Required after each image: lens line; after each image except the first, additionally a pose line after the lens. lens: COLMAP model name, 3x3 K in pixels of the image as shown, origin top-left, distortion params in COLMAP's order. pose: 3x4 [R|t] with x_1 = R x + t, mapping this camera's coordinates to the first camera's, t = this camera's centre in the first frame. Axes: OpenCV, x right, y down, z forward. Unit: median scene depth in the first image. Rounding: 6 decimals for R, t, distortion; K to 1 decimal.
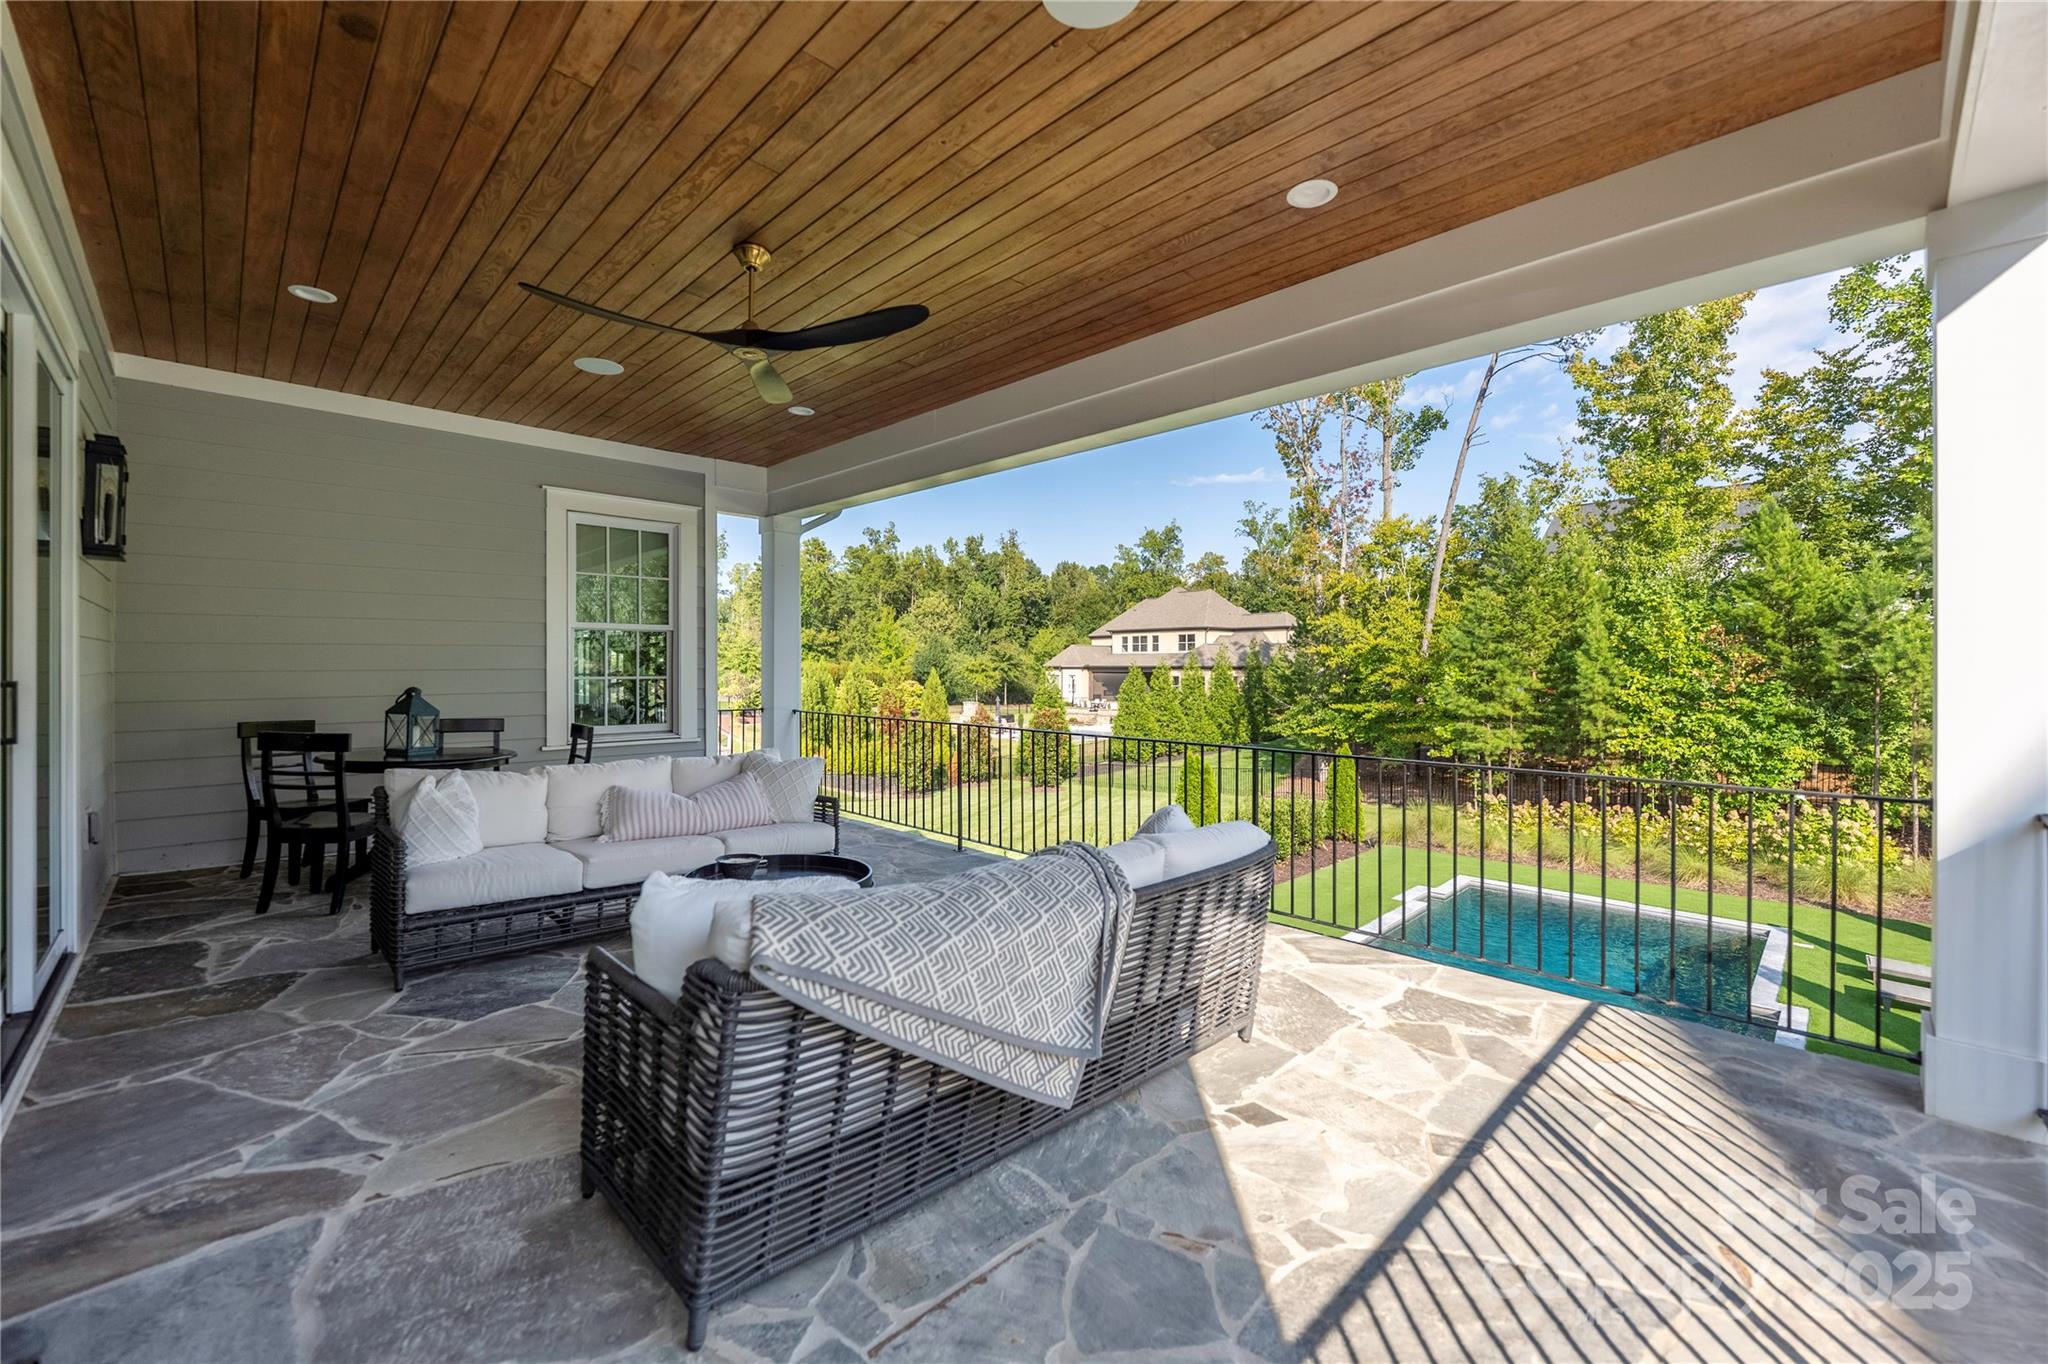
lens RADIAL K [[822.5, 0, 1024.4], [0, 822.5, 678.2], [0, 0, 1]] dist [0.001740, 0.000466]
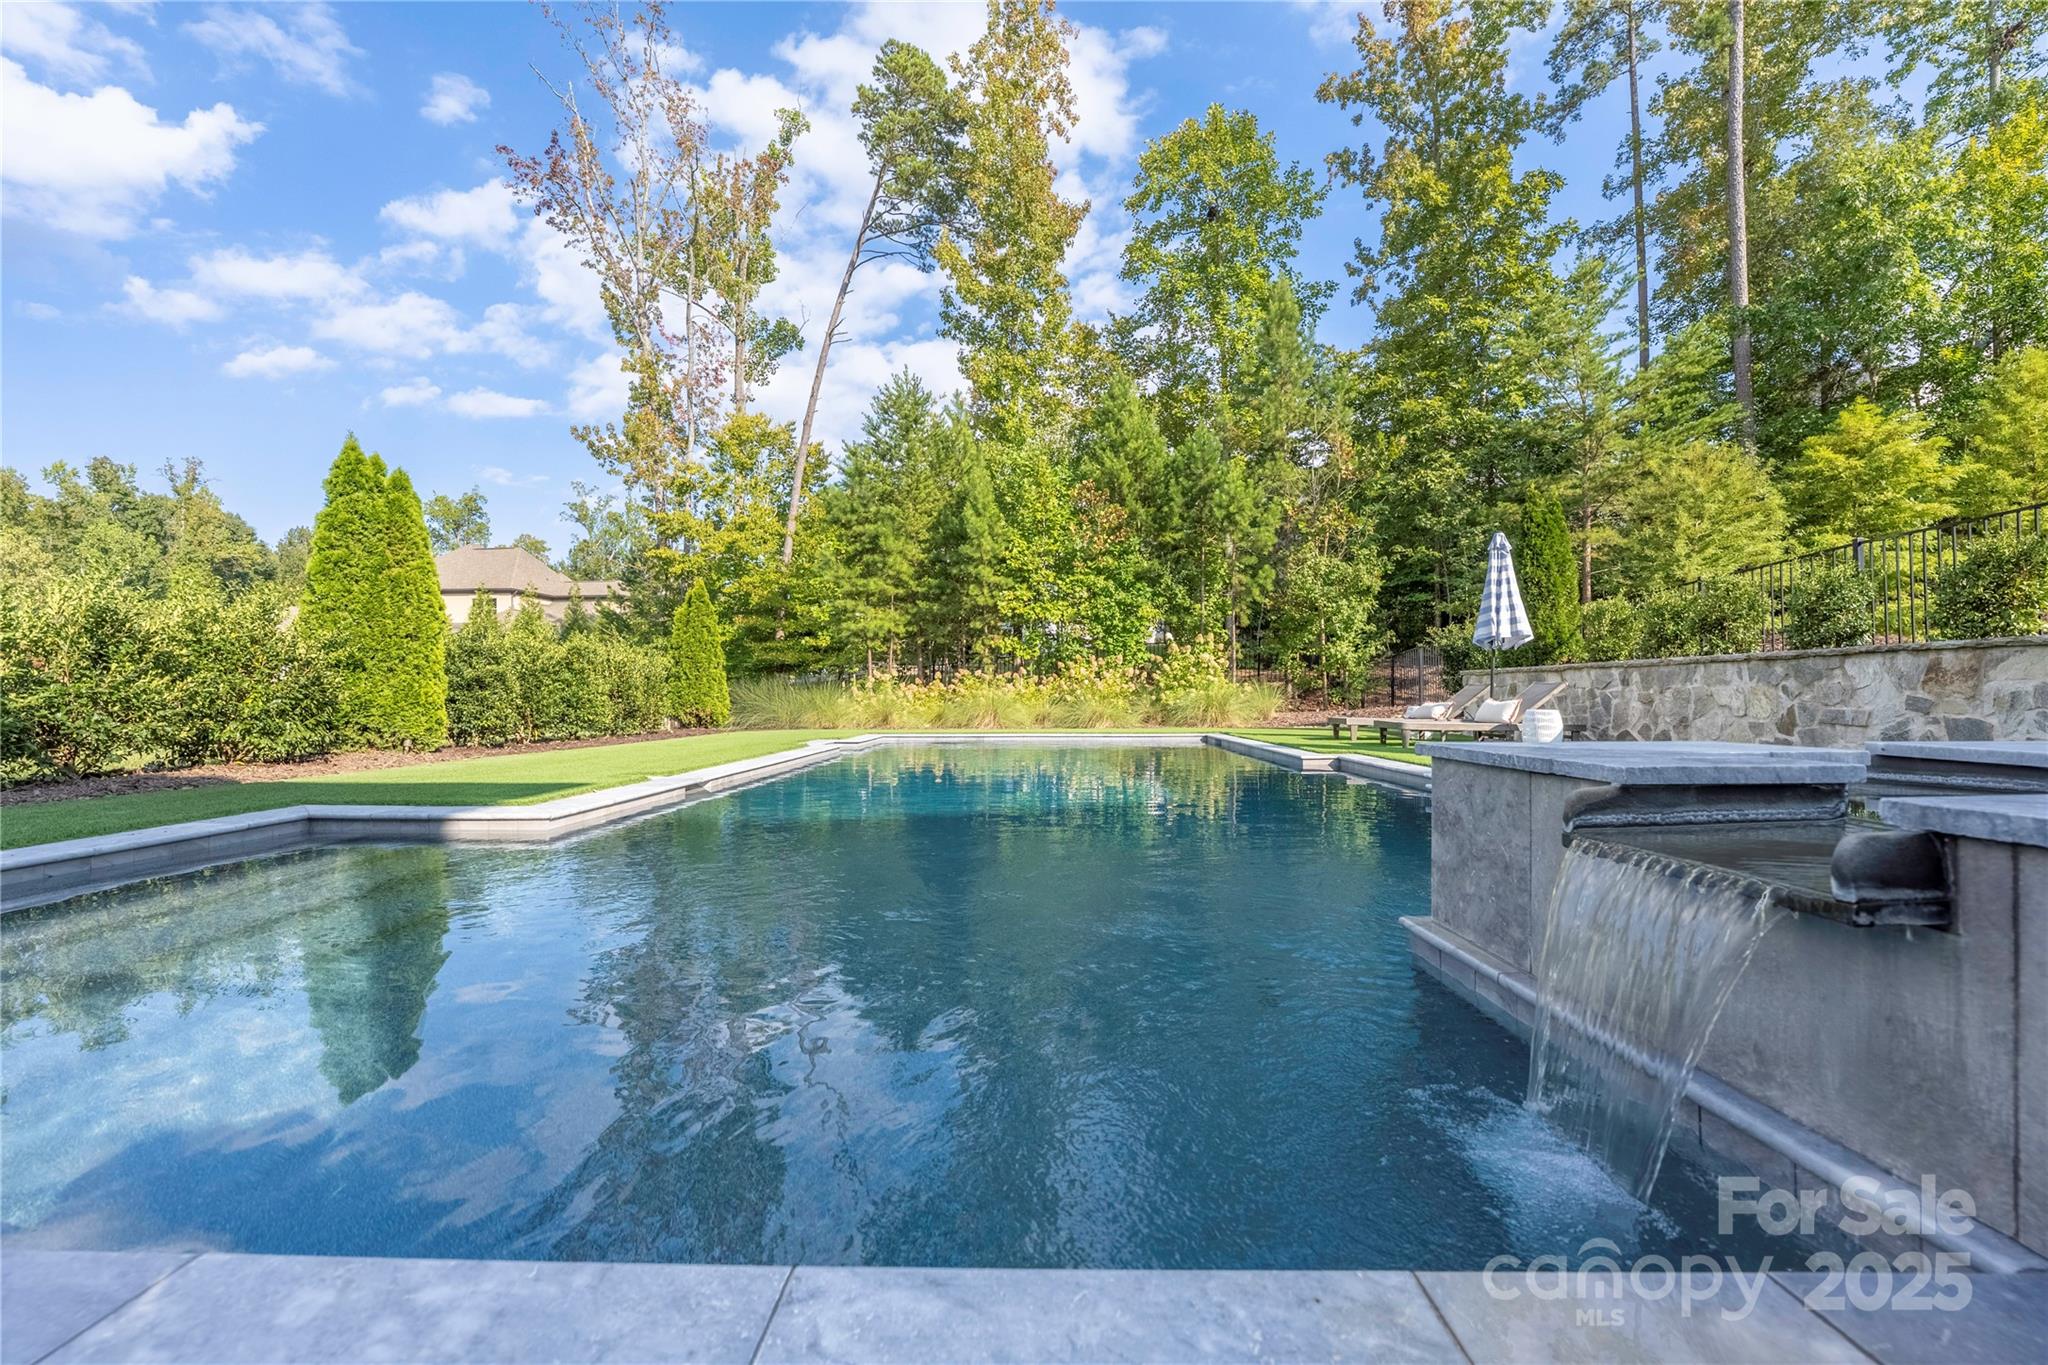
lens RADIAL K [[822.5, 0, 1029.3], [0, 822.5, 690.7], [0, 0, 1]] dist [0.001740, 0.000466]
pose [[0.720720, 0.001258, 0.693226, 0.090848], [0.003345, 0.999980, -0.005292, 0.129122], [-0.693219, 0.006133, 0.720701, 0.252381]]
